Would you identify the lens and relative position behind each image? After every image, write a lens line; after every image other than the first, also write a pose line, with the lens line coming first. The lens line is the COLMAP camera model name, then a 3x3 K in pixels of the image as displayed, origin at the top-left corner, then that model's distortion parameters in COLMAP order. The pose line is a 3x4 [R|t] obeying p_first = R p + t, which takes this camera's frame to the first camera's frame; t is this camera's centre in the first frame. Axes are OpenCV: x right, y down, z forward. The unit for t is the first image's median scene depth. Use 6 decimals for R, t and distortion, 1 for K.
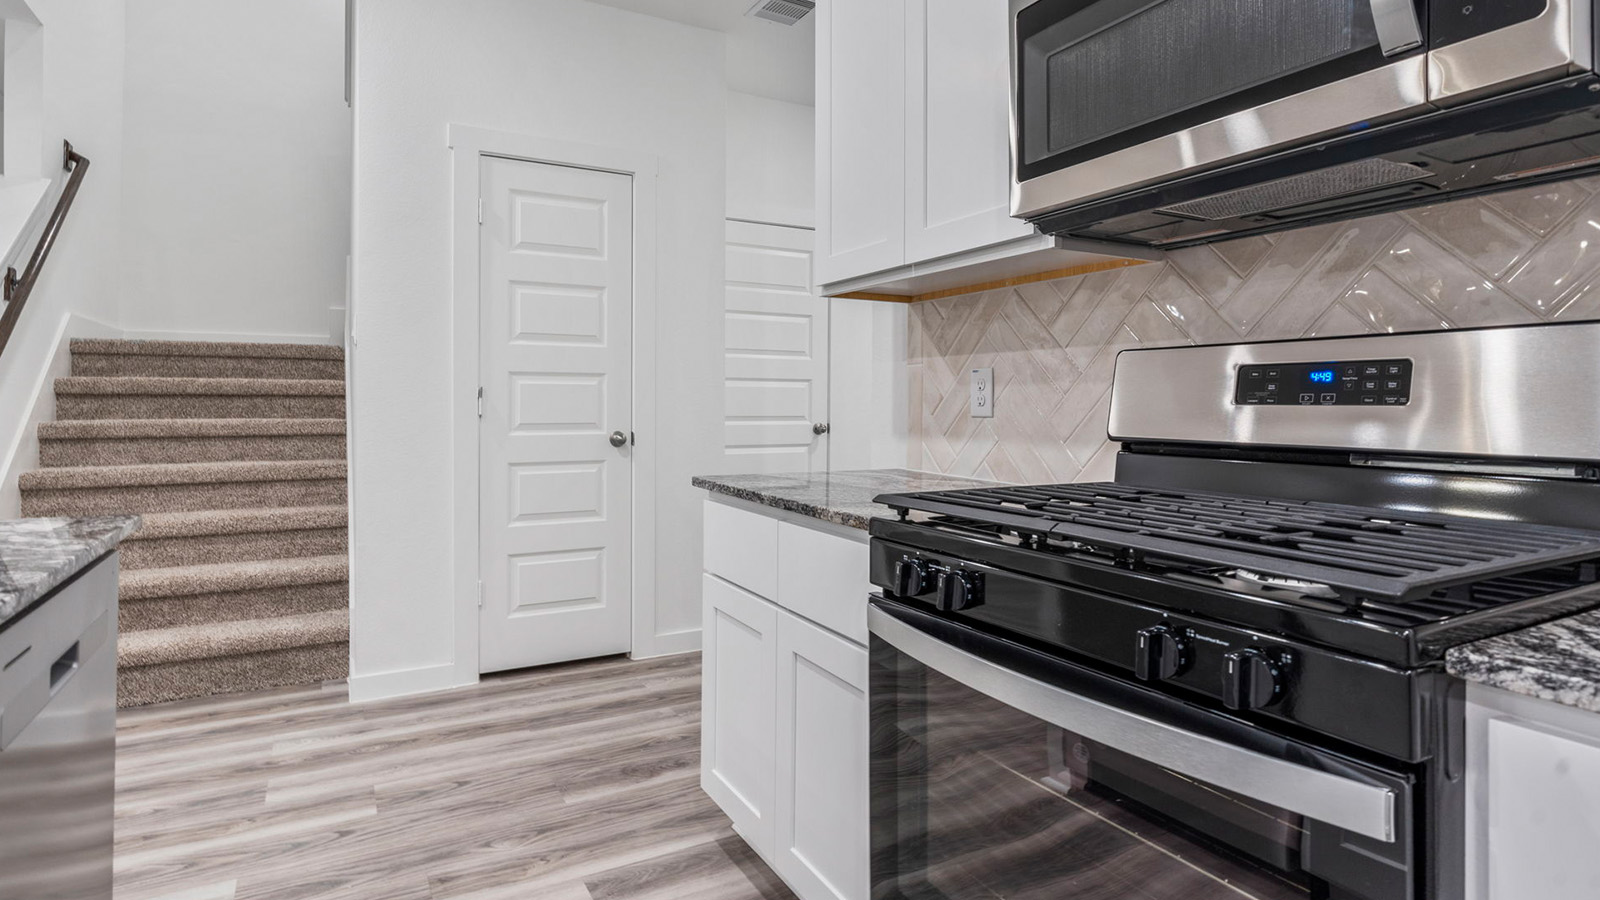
lens RADIAL K [[830.2, 0, 796.0], [0, 830.2, 402.2], [0, 0, 1]] dist [-0.003838, -0.001169]
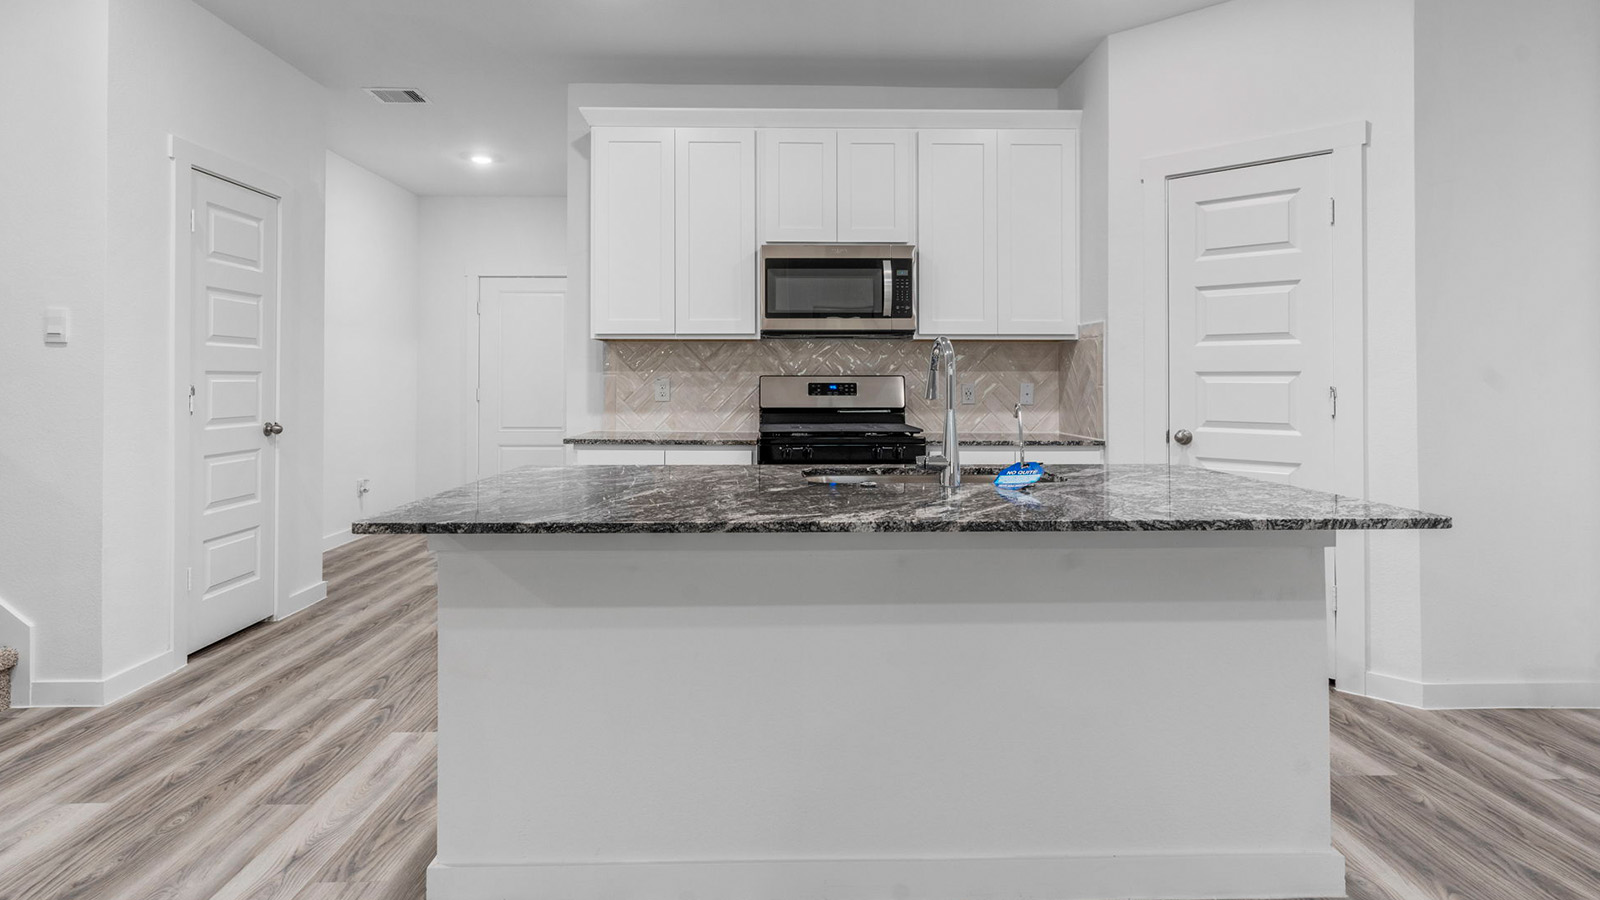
lens RADIAL K [[830.2, 0, 796.0], [0, 830.2, 402.2], [0, 0, 1]] dist [-0.003838, -0.001169]
pose [[0.471234, -0.030434, 0.881483, -0.949782], [0.001100, 0.999424, 0.033918, -0.032993], [-0.882007, -0.015014, 0.470996, -0.184066]]
